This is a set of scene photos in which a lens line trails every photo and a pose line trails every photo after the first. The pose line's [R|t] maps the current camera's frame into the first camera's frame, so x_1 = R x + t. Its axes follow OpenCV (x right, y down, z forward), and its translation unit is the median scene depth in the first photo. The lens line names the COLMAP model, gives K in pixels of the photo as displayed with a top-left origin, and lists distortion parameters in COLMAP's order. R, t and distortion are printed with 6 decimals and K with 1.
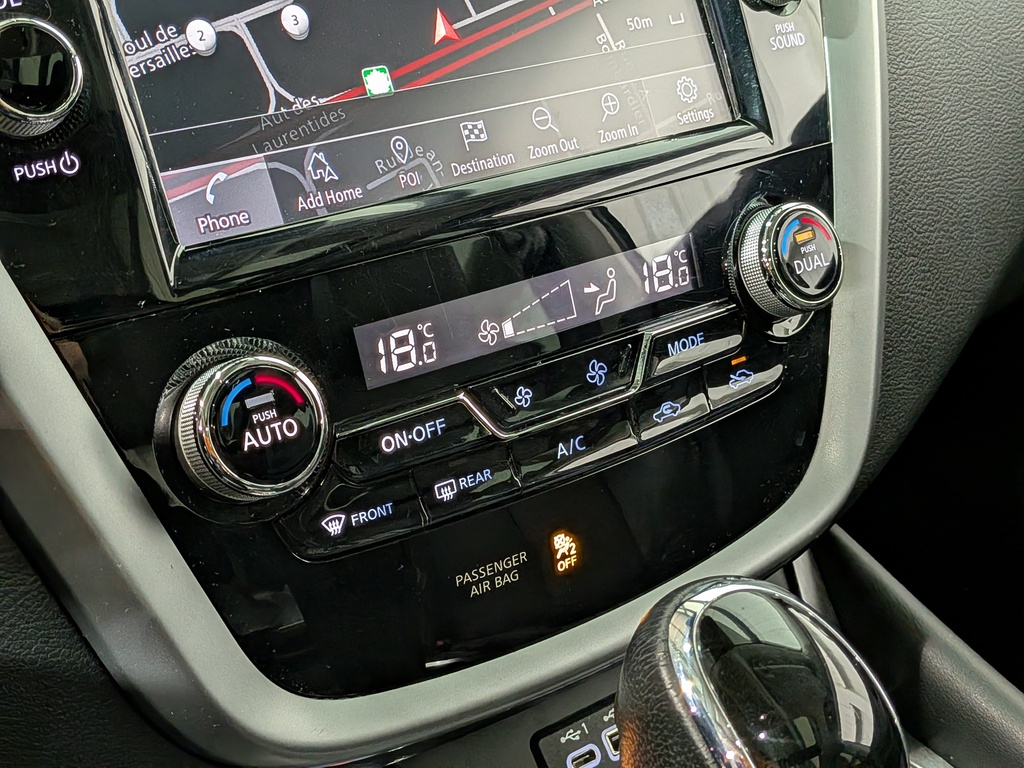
lens RADIAL K [[1529.4, 0, 485.9], [0, 1529.4, 383.0], [0, 0, 1]] dist [0.099304, 0.000000]
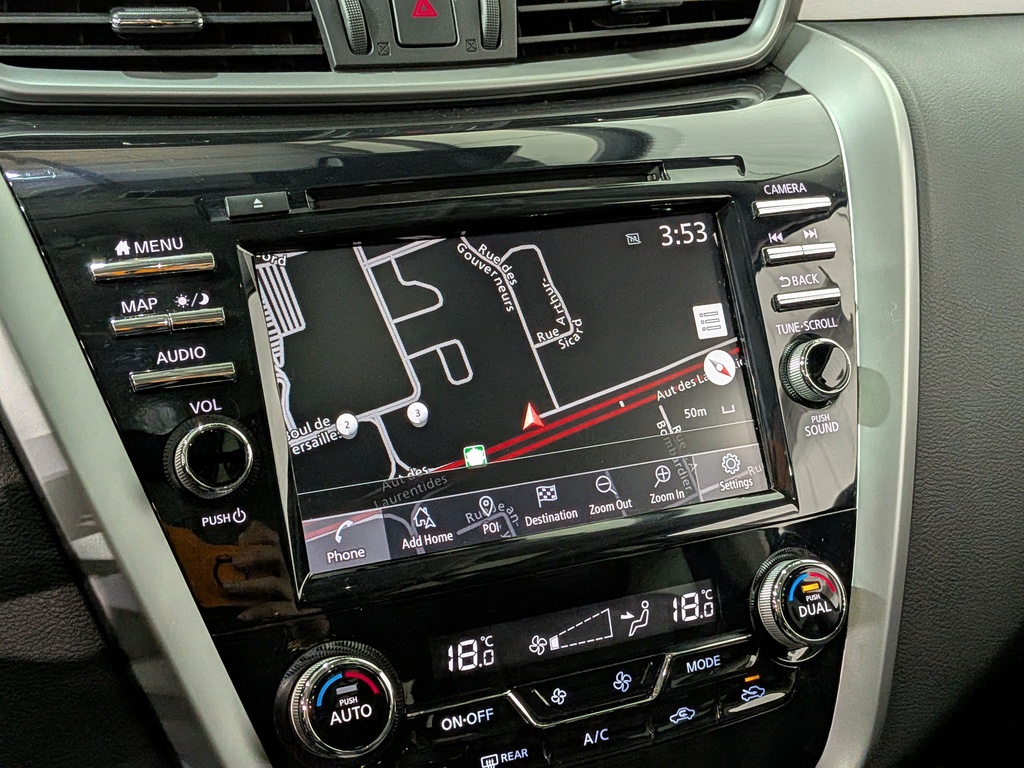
lens RADIAL K [[1457.7, 0, 511.6], [0, 1457.7, 434.6], [0, 0, 1]] dist [0.092527, 0.000000]
pose [[0.974631, 0.083917, -0.207491, 0.239906], [-0.099303, 0.992941, -0.064868, -0.136866], [0.200583, 0.083827, 0.976084, -0.290577]]
